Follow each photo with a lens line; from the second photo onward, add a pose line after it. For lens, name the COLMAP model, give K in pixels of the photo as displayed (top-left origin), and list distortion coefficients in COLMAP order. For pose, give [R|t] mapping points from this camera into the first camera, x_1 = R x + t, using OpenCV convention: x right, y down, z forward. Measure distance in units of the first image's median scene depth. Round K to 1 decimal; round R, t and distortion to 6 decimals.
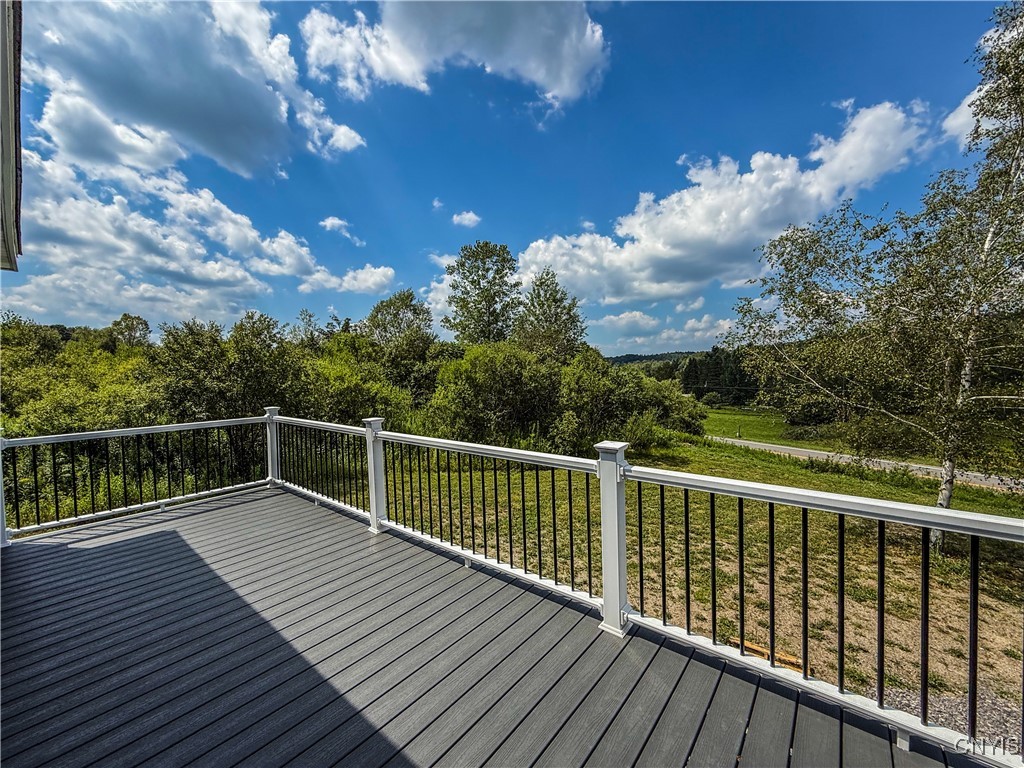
lens RADIAL K [[407.6, 0, 508.6], [0, 407.6, 382.5], [0, 0, 1]] dist [0.001857, -0.000636]
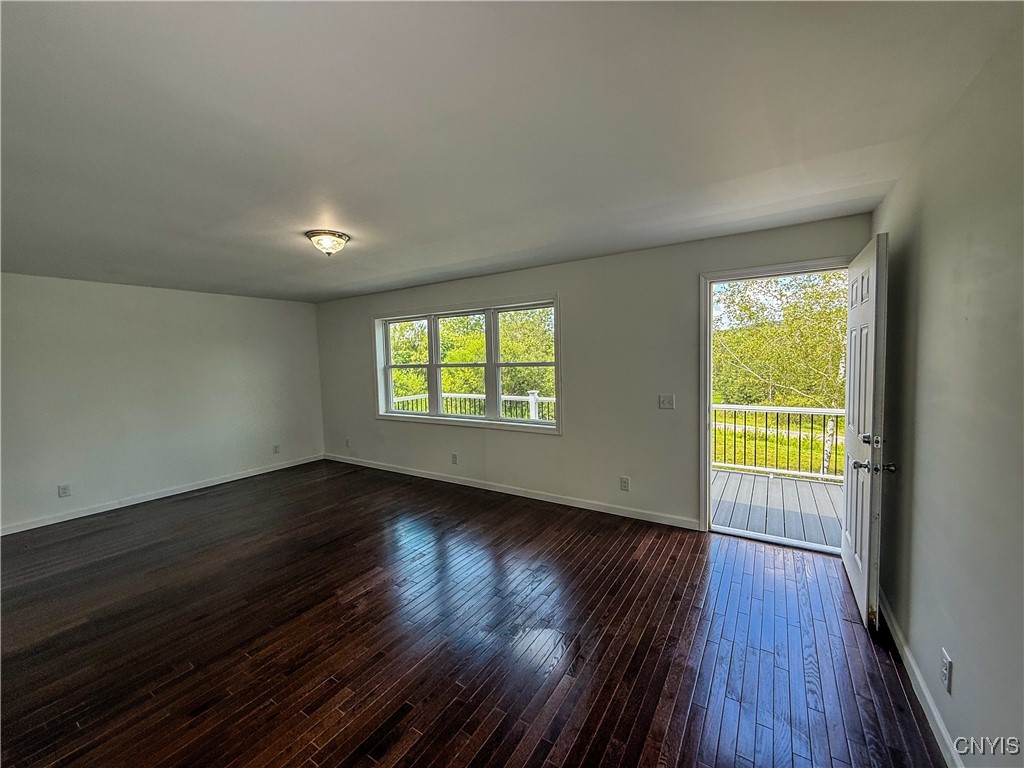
lens RADIAL K [[407.6, 0, 508.6], [0, 407.6, 382.5], [0, 0, 1]] dist [0.001857, -0.000636]
pose [[0.993402, -0.011977, 0.114058, -0.203922], [0.008233, 0.999414, 0.033236, -0.004767], [-0.114389, -0.032077, 0.992918, -0.269435]]
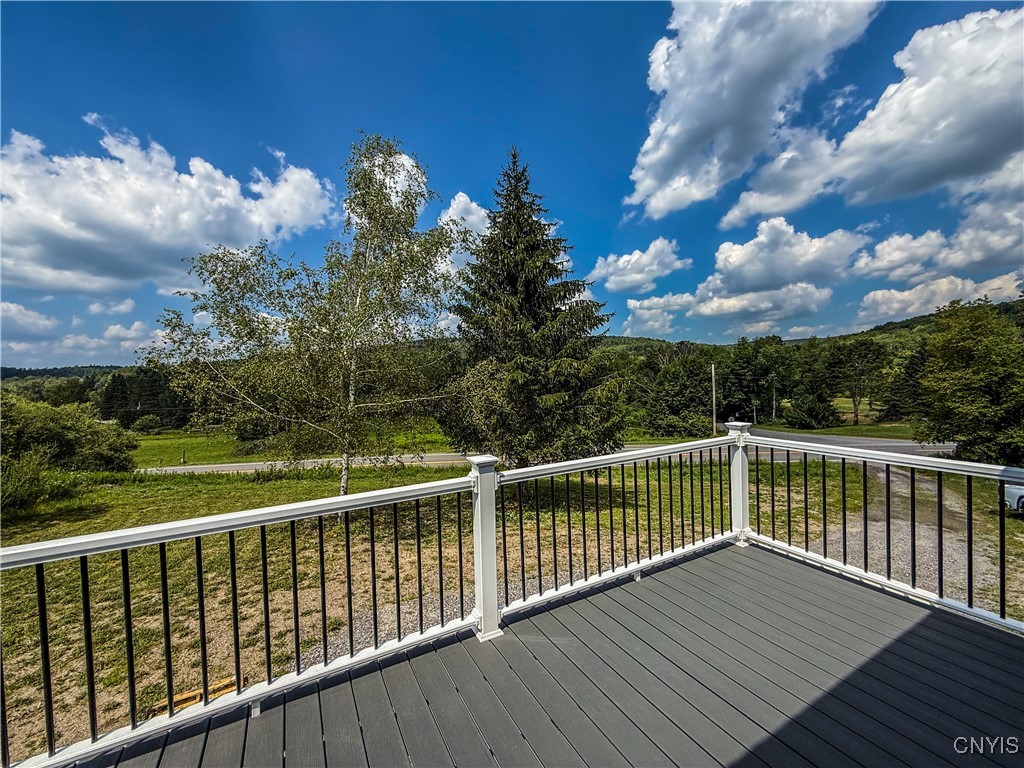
lens RADIAL K [[407.6, 0, 508.6], [0, 407.6, 382.5], [0, 0, 1]] dist [0.001857, -0.000636]
pose [[0.375373, -0.008207, 0.926838, 0.018548], [0.046551, 0.998866, -0.010008, -0.004177], [-0.925704, 0.046902, 0.375329, -0.022418]]
